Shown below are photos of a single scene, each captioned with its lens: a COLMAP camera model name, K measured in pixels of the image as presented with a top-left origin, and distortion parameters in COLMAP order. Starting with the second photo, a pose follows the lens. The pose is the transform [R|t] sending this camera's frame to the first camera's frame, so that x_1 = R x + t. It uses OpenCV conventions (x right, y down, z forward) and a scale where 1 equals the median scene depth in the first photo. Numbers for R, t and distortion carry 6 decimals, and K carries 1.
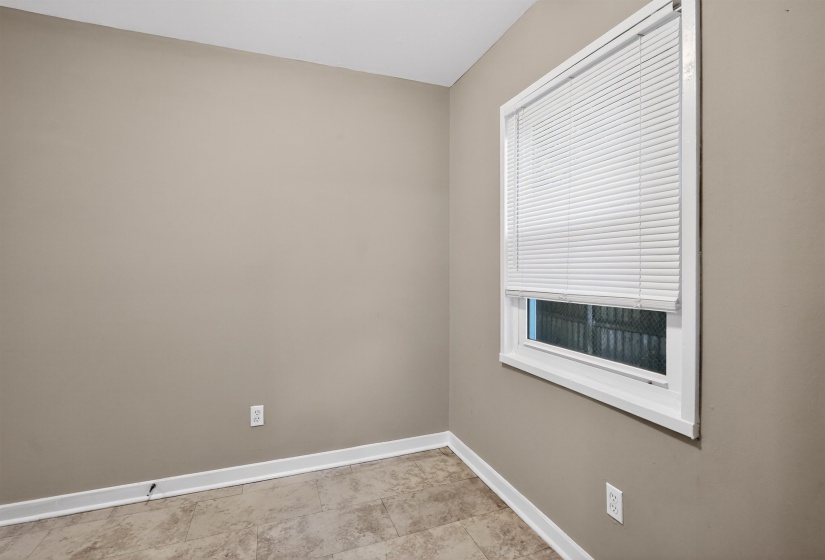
lens RADIAL K [[374.2, 0, 406.8], [0, 374.2, 276.6], [0, 0, 1]] dist [-0.018797, 0.002211]
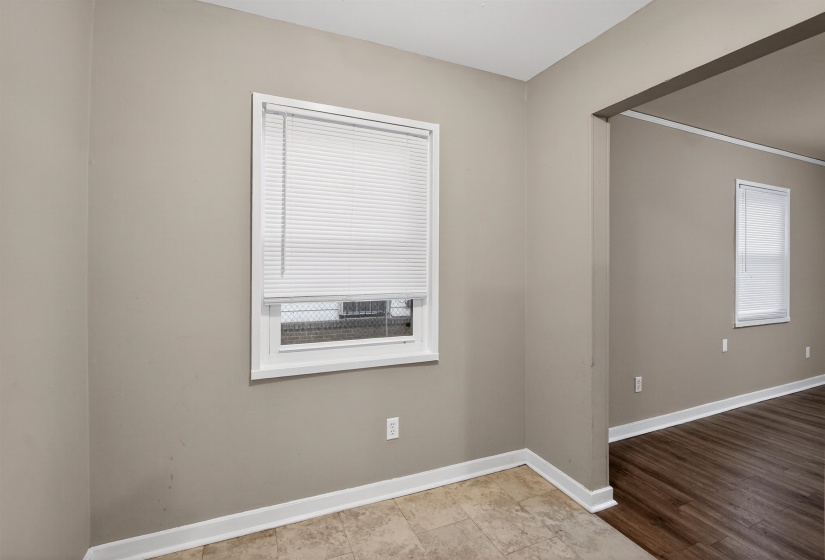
lens RADIAL K [[374.2, 0, 409.9], [0, 374.2, 274.8], [0, 0, 1]] dist [-0.018797, 0.002211]
pose [[-0.058155, -0.007826, 0.998277, -0.734020], [0.015684, 0.999839, 0.008752, -0.025042], [-0.998184, 0.016166, -0.058023, 0.765934]]
